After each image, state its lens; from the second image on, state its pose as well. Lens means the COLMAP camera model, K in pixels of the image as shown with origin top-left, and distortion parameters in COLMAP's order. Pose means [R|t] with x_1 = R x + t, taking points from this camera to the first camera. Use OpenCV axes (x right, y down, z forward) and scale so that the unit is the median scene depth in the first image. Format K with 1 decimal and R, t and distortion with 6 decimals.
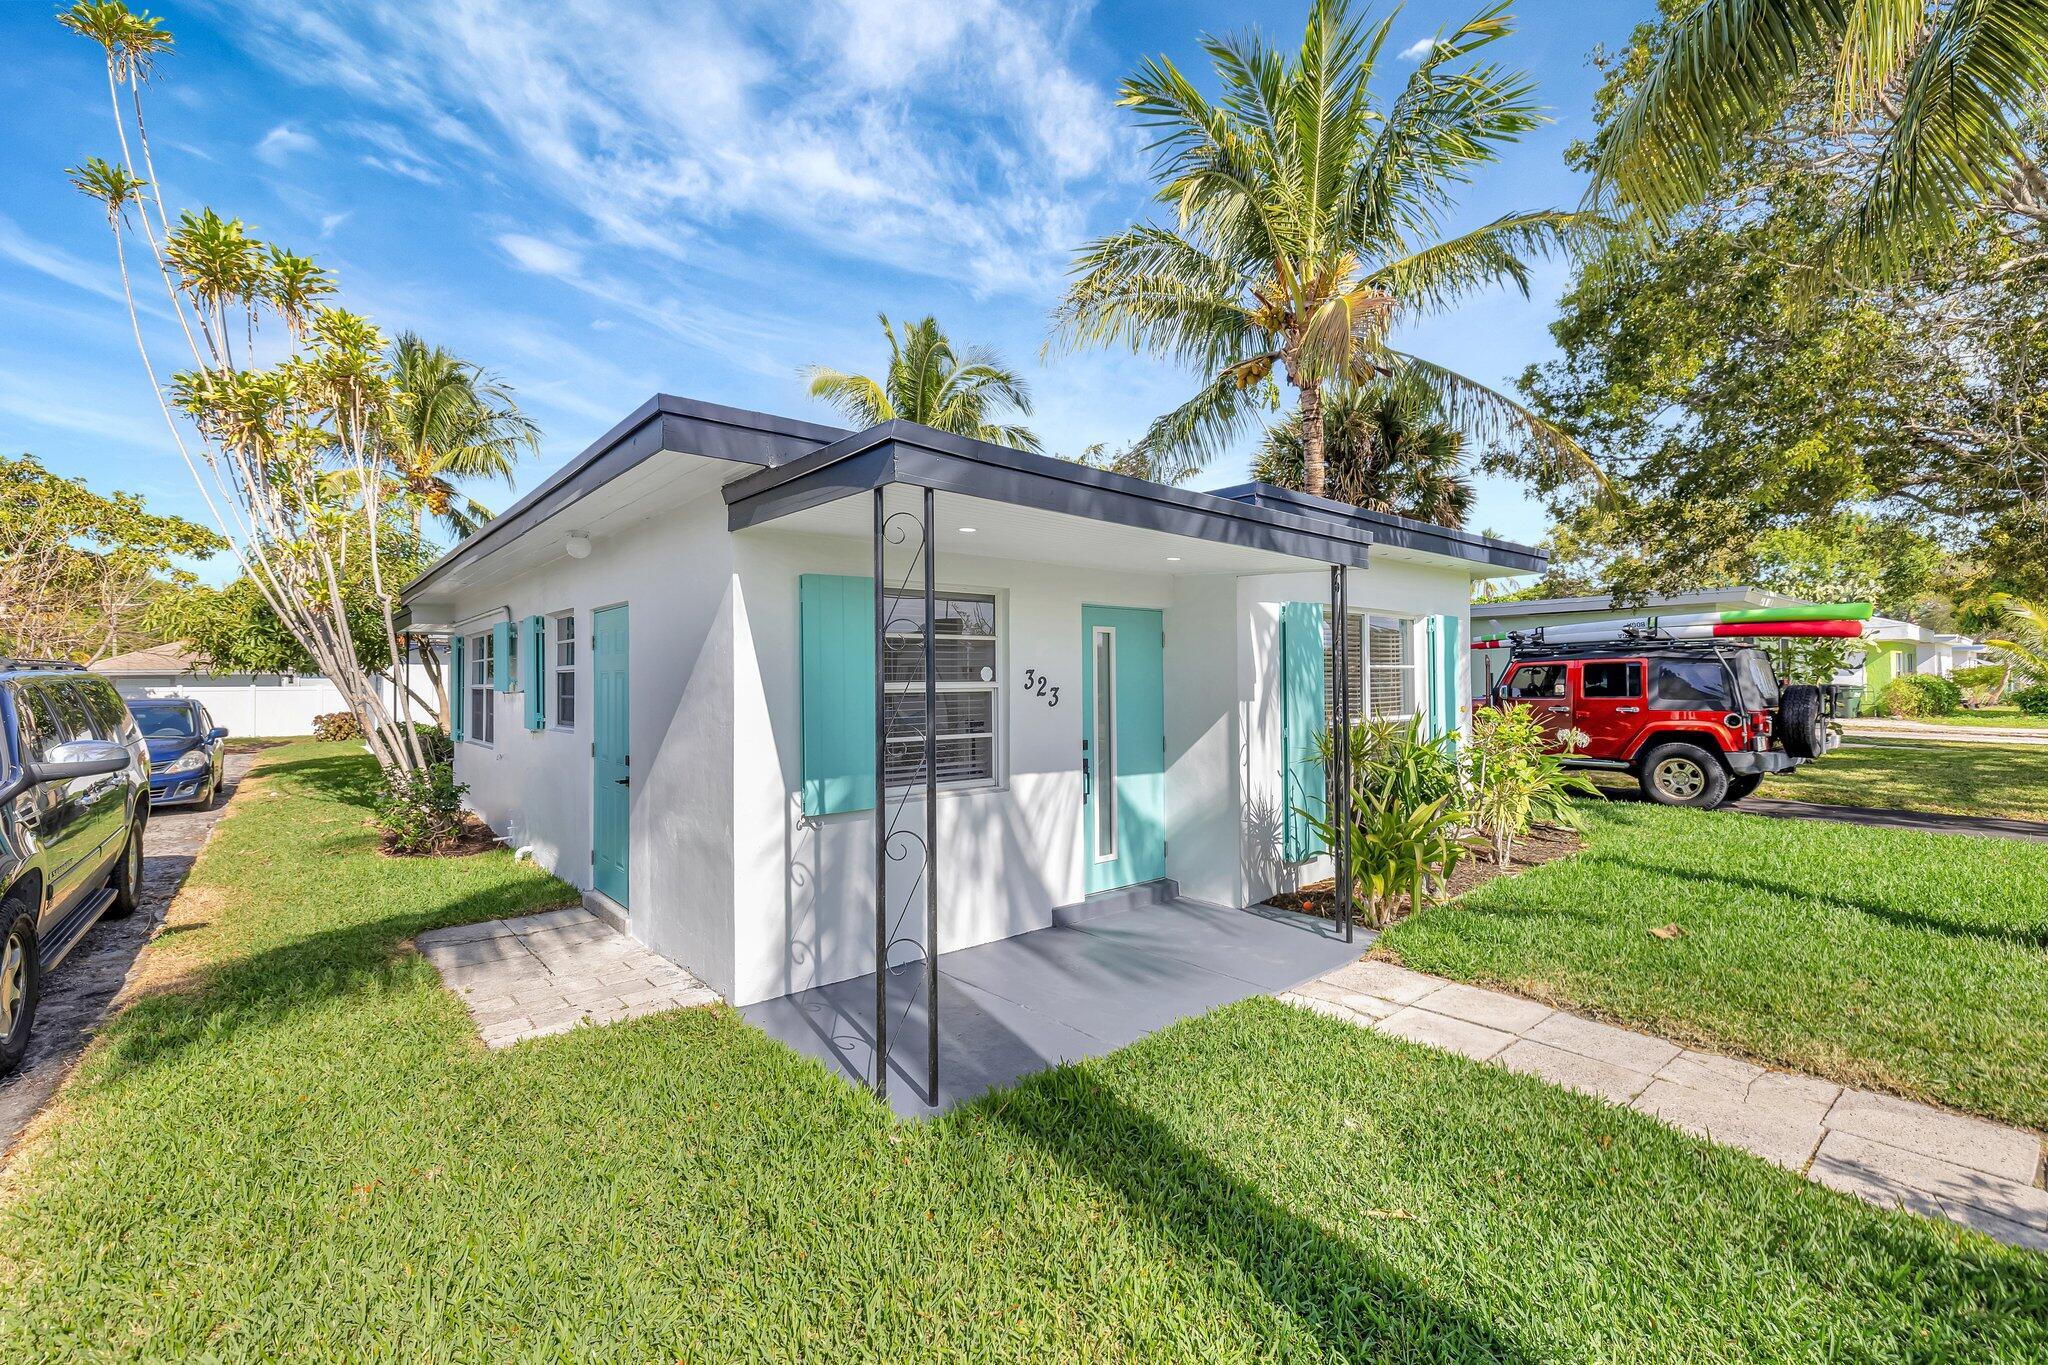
lens RADIAL K [[861.5, 0, 1017.0], [0, 861.5, 656.1], [0, 0, 1]] dist [-0.000062, -0.000246]
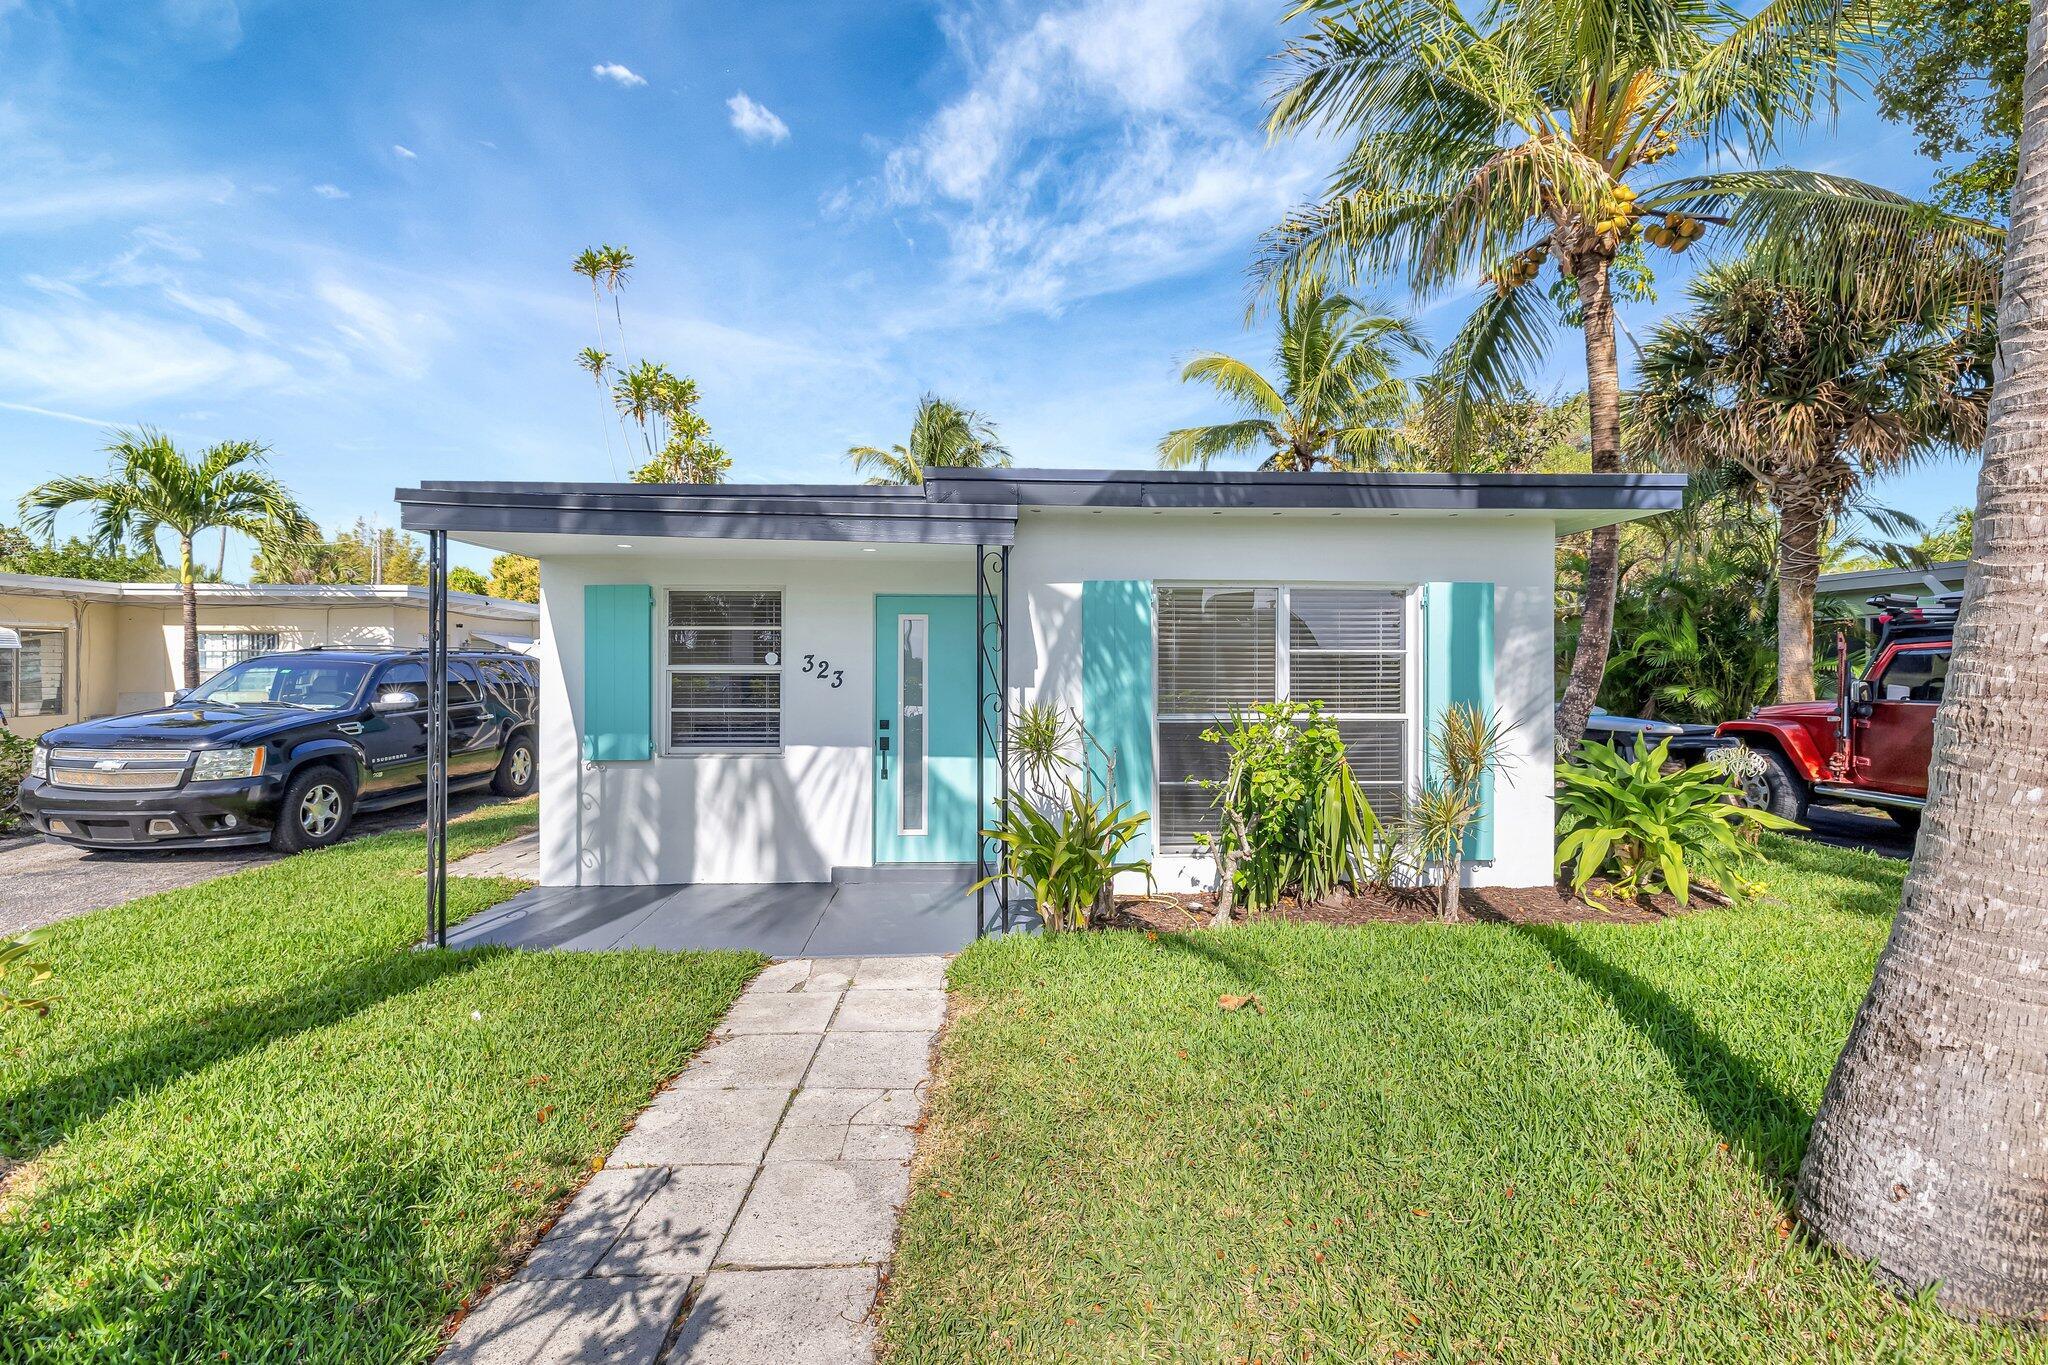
lens RADIAL K [[878.7, 0, 1025.0], [0, 878.7, 651.4], [0, 0, 1]] dist [-0.000088, -0.000106]
pose [[0.798724, -0.005276, -0.601675, 0.962994], [0.009322, 0.999950, 0.003606, 0.010198], [0.601626, -0.008489, 0.798733, 0.251009]]
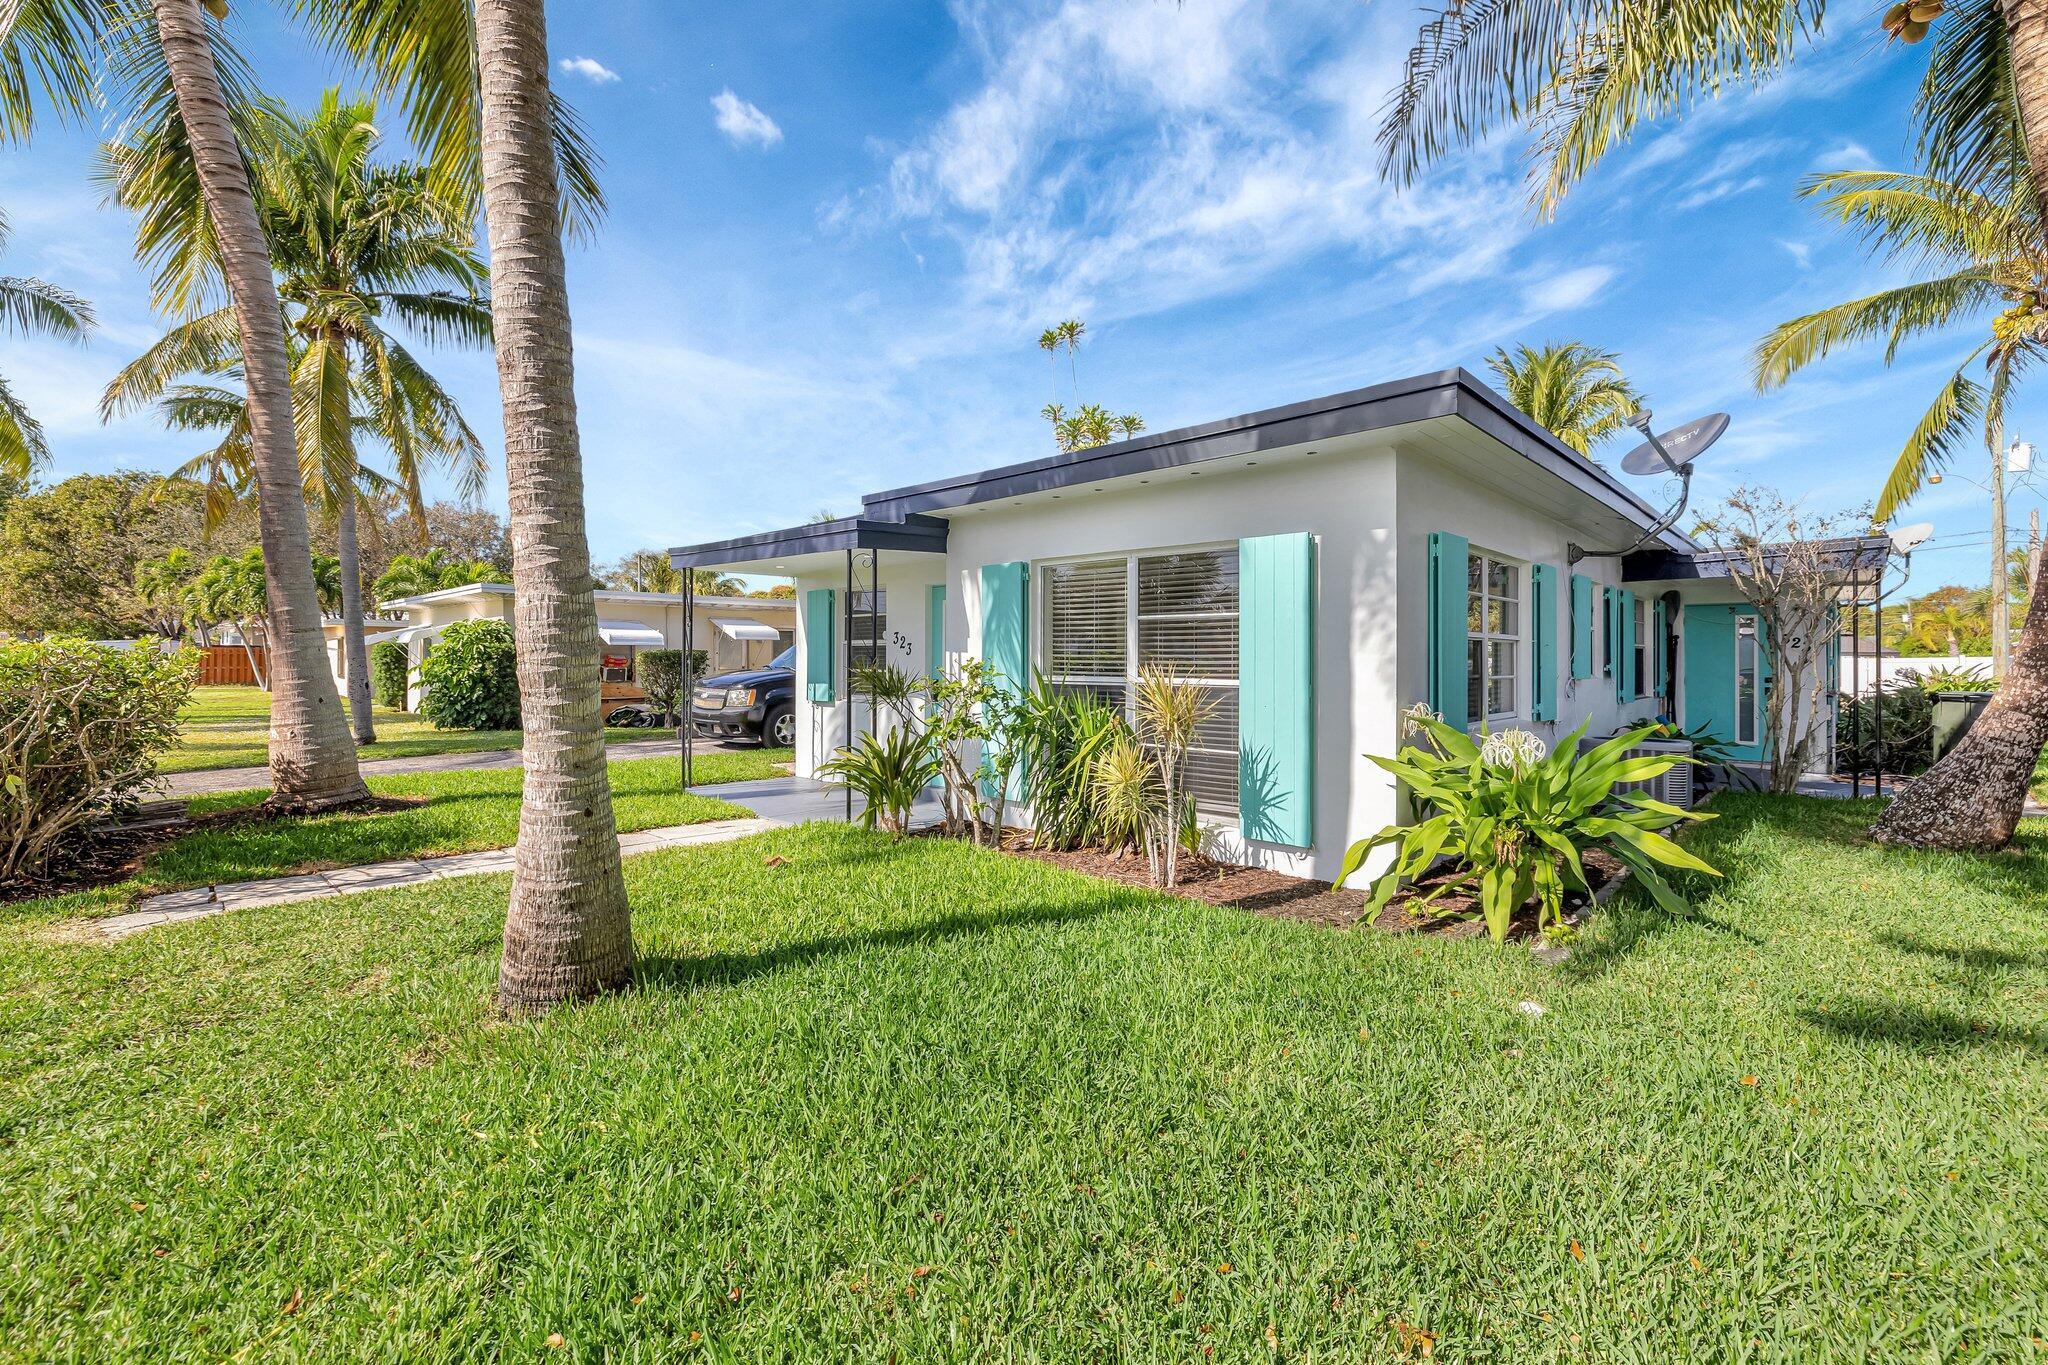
lens RADIAL K [[878.7, 0, 1025.0], [0, 878.7, 651.4], [0, 0, 1]] dist [-0.000088, -0.000106]
pose [[0.101250, -0.006167, -0.994842, 1.686527], [0.017757, 0.999833, -0.004390, 0.064804], [0.994703, -0.017221, 0.101342, 1.080766]]
